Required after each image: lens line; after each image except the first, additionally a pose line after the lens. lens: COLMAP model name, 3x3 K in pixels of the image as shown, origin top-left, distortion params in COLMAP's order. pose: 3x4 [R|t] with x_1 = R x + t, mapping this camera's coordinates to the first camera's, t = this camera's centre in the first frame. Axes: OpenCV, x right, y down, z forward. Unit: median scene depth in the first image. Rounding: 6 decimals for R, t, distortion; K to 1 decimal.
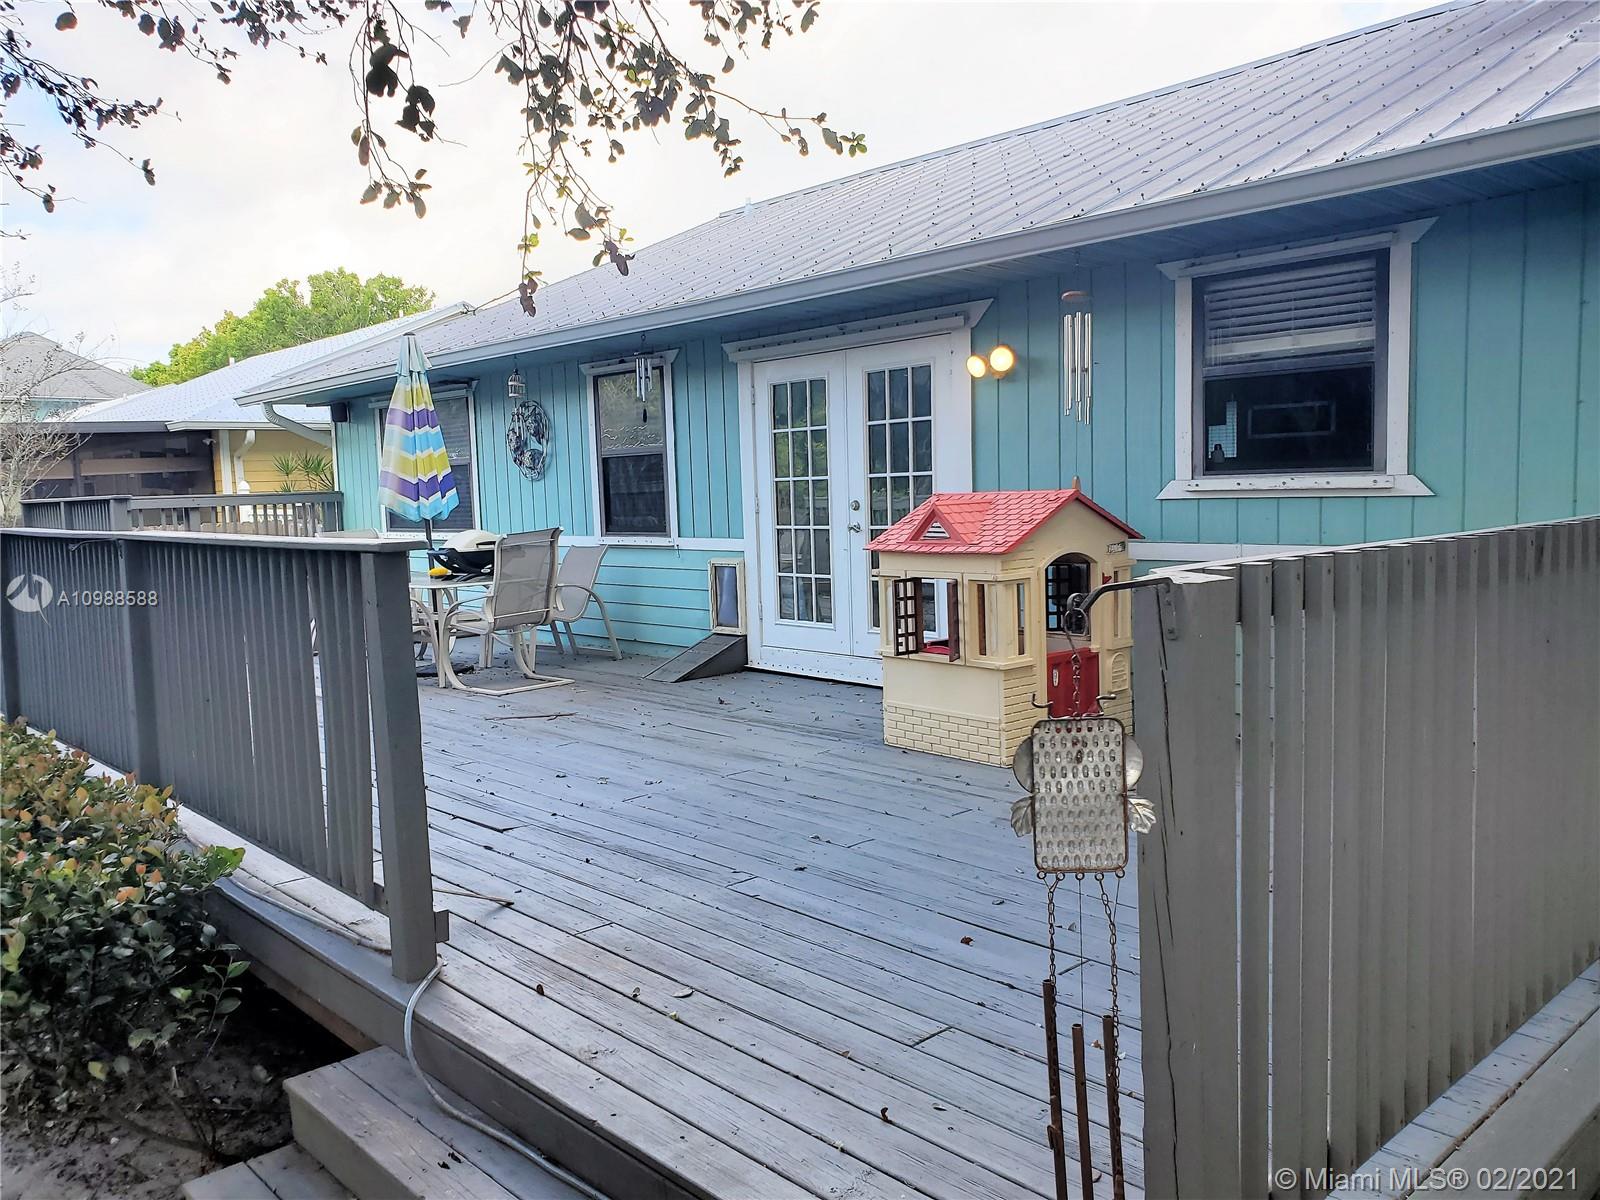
lens RADIAL K [[1238.7, 0, 802.1], [0, 1238.7, 598.2], [0, 0, 1]] dist [0.017112, -0.016724]
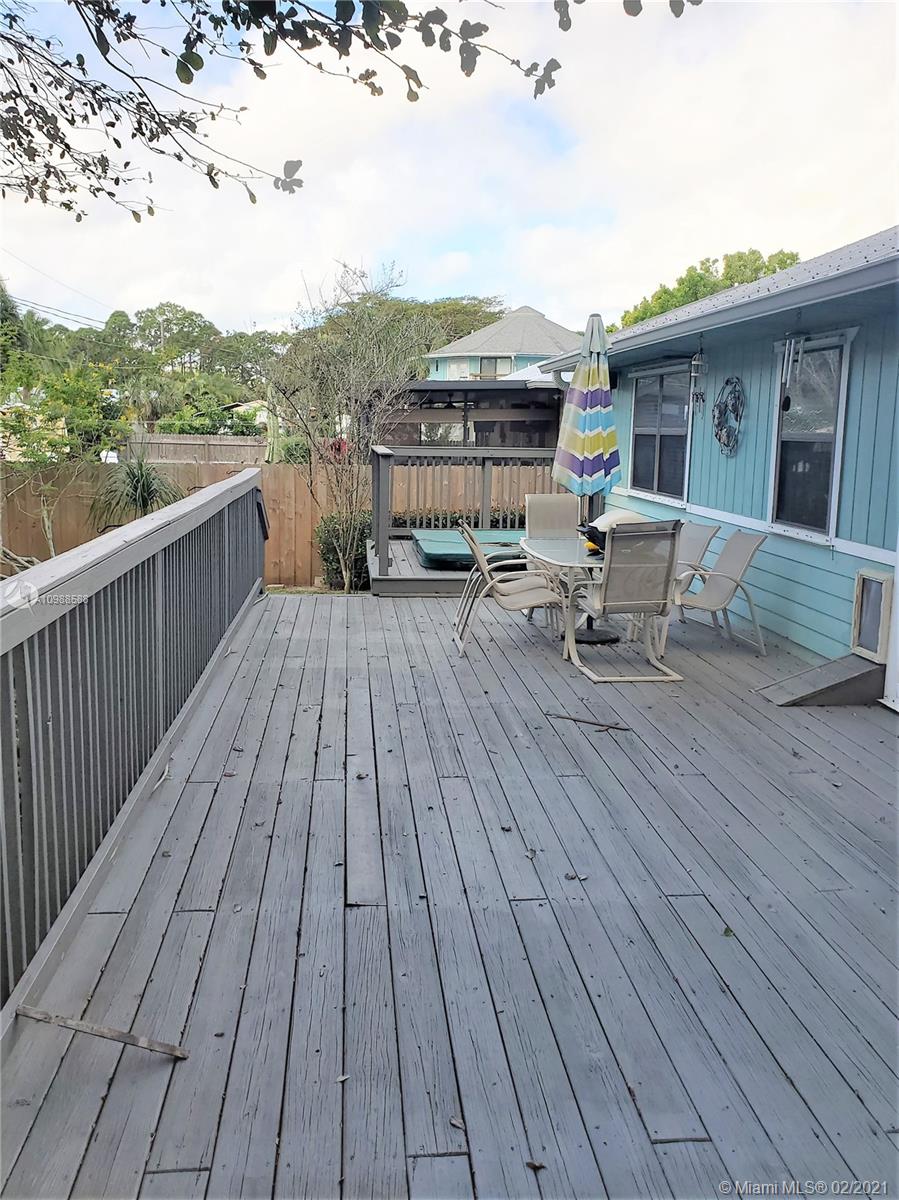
lens RADIAL K [[985.4, 0, 442.0], [0, 985.4, 573.2], [0, 0, 1]] dist [0.000878, -0.003196]
pose [[0.790673, 0.132313, -0.597771, 0.104719], [-0.094774, 0.991050, 0.094006, -0.063083], [0.604859, -0.017675, 0.796136, 0.254098]]
